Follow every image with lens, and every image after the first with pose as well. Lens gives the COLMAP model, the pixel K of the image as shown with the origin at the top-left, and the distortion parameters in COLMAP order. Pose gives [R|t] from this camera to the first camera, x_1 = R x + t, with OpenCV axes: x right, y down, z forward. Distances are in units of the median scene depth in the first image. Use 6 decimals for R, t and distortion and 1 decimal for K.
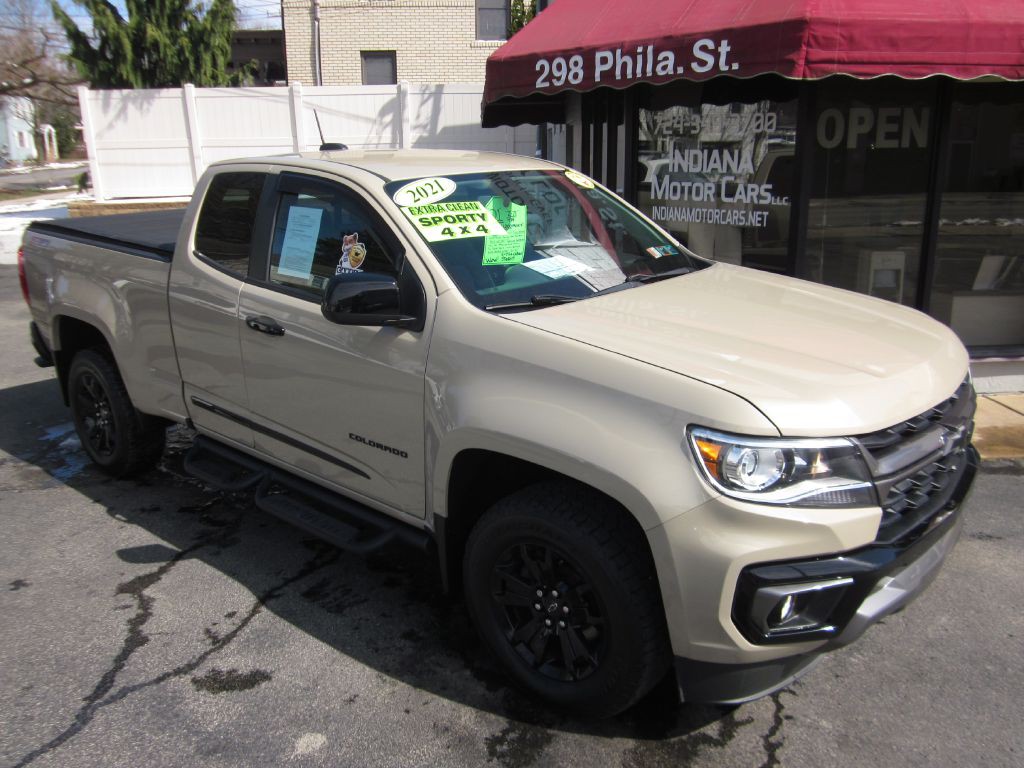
lens RADIAL K [[851.3, 0, 512.0], [0, 851.3, 384.0], [0, 0, 1]] dist [-0.038958, 0.011147]
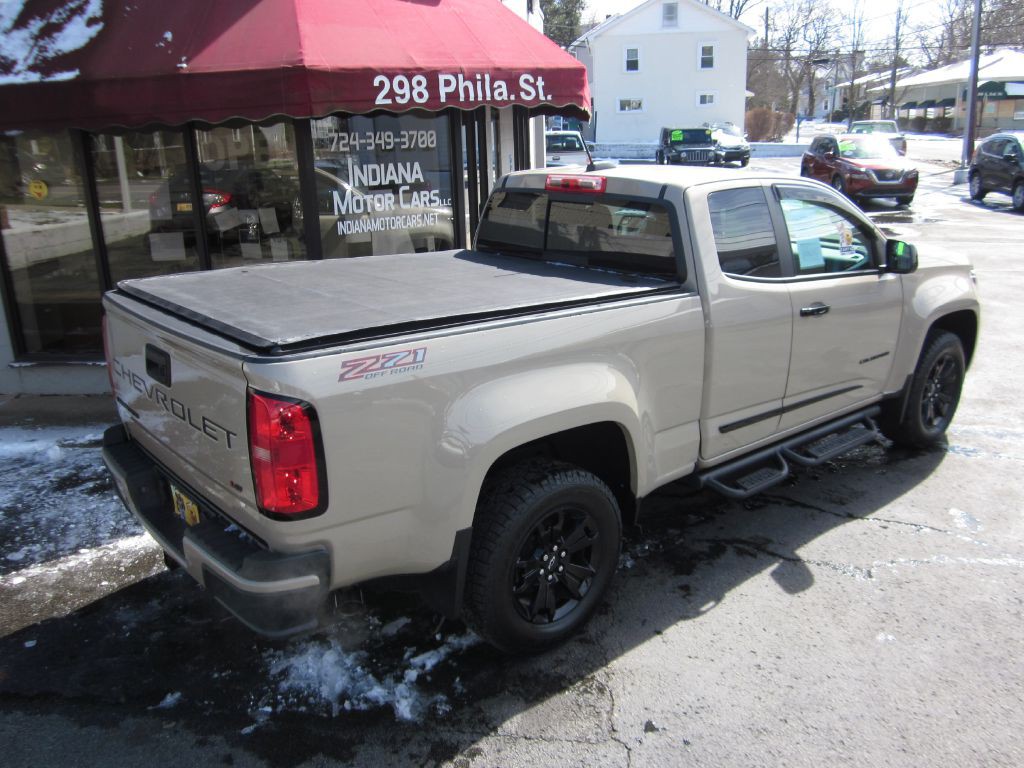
lens RADIAL K [[851.3, 0, 513.3], [0, 851.3, 384.6], [0, 0, 1]] dist [-0.034782, 0.005063]
pose [[0.152466, -0.274982, 0.949283, -1.201351], [0.288392, 0.931089, 0.223392, -0.285537], [-0.945296, 0.239706, 0.221262, 0.916373]]
